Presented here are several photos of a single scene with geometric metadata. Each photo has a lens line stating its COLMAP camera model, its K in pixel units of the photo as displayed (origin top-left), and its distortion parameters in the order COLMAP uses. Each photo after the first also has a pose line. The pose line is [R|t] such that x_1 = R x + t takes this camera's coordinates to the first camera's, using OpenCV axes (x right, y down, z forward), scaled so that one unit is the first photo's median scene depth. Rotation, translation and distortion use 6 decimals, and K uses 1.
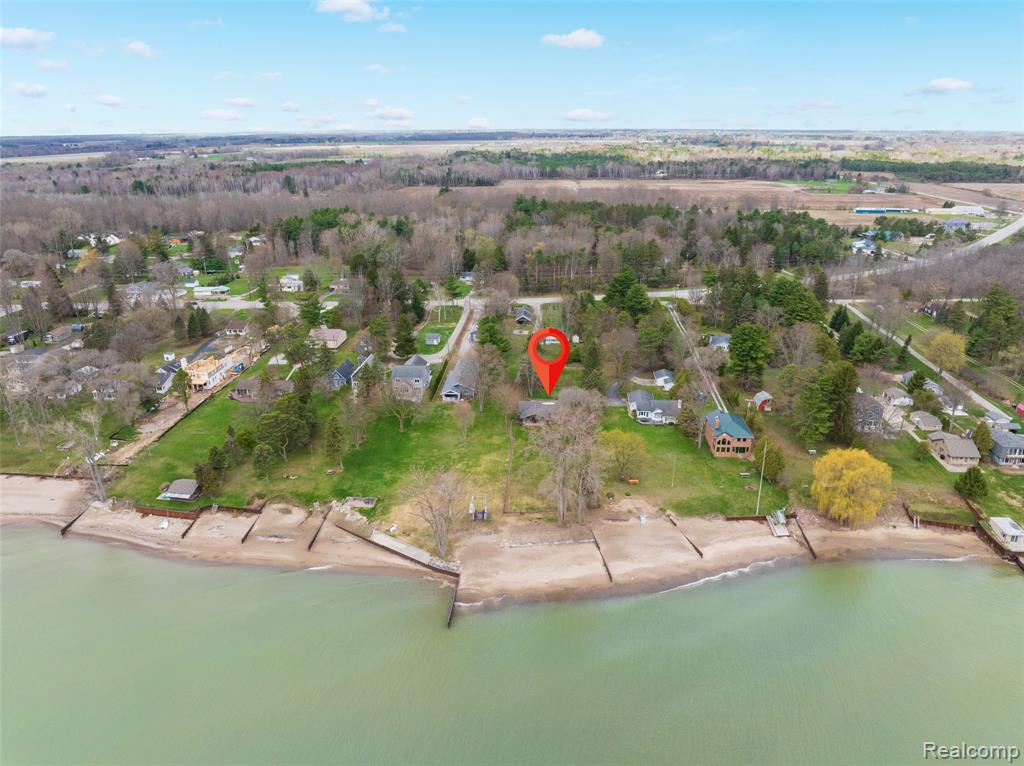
lens RADIAL K [[743.7, 0, 512.0], [0, 743.7, 383.0], [0, 0, 1]] dist [-0.013905, -0.004083]
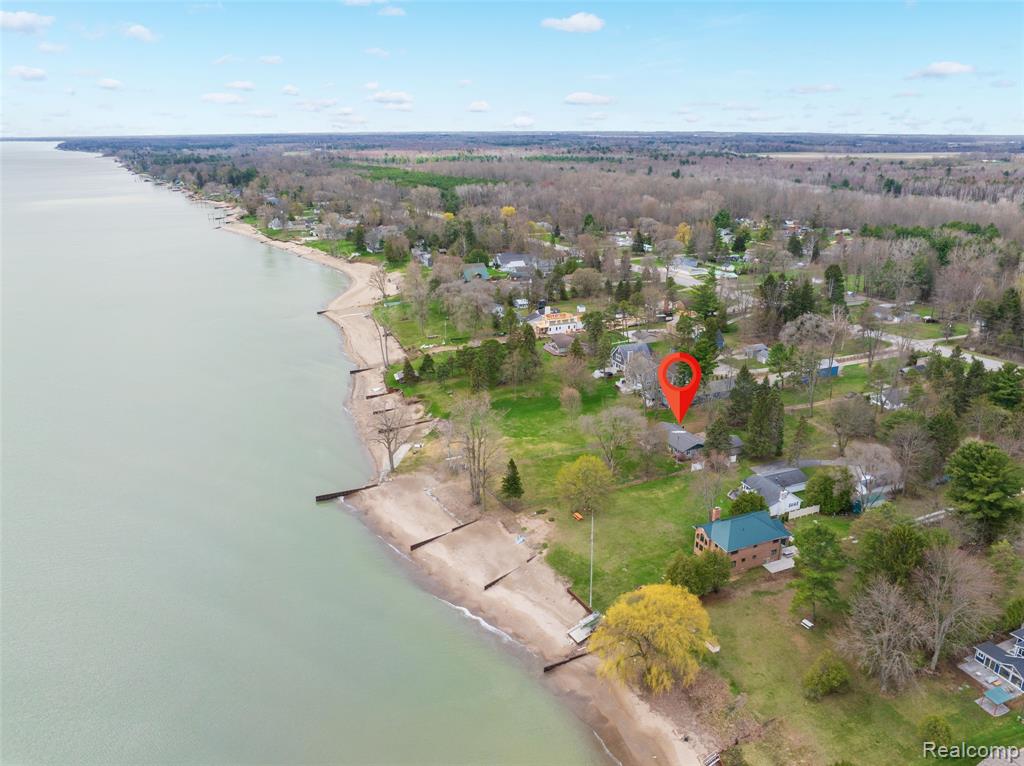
lens RADIAL K [[724.6, 0, 523.9], [0, 724.6, 380.8], [0, 0, 1]] dist [-0.035182, 0.000364]
pose [[0.432293, 0.295533, -0.851929, 0.884116], [-0.287560, 0.940622, 0.180385, -0.173082], [0.854653, 0.167002, 0.491608, 0.501112]]
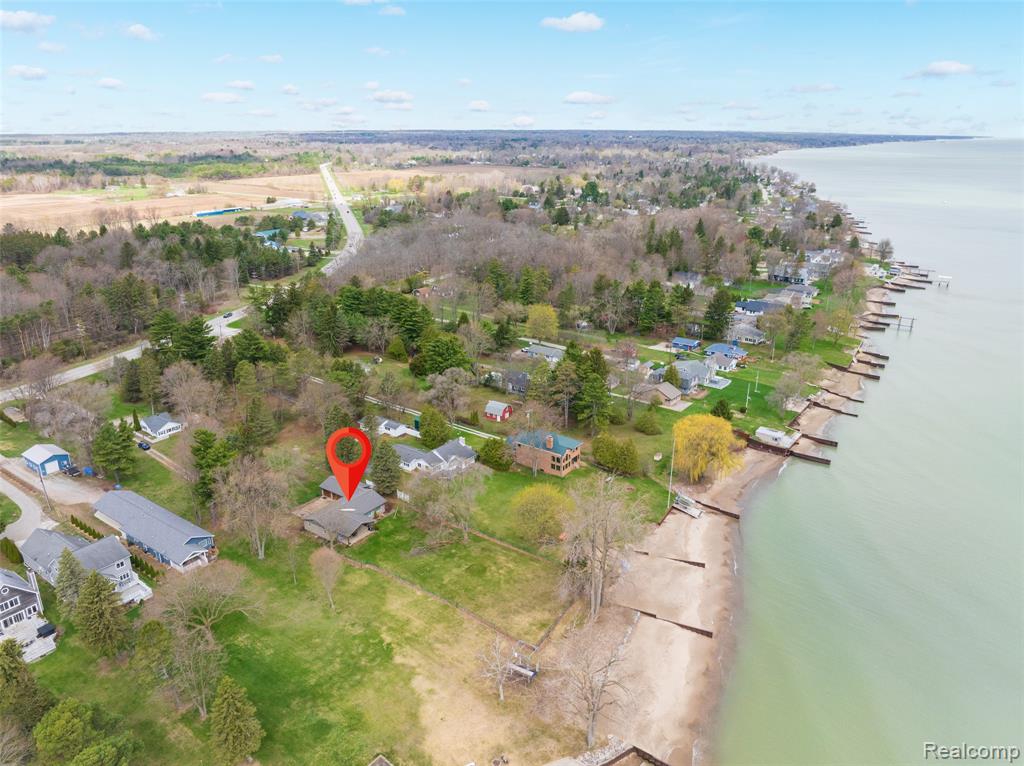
lens RADIAL K [[724.6, 0, 523.9], [0, 724.6, 380.8], [0, 0, 1]] dist [-0.035182, 0.000364]
pose [[0.521539, -0.280394, 0.805839, -0.536742], [0.275904, 0.949140, 0.151691, -0.198733], [-0.807387, 0.143221, 0.572375, 0.572148]]
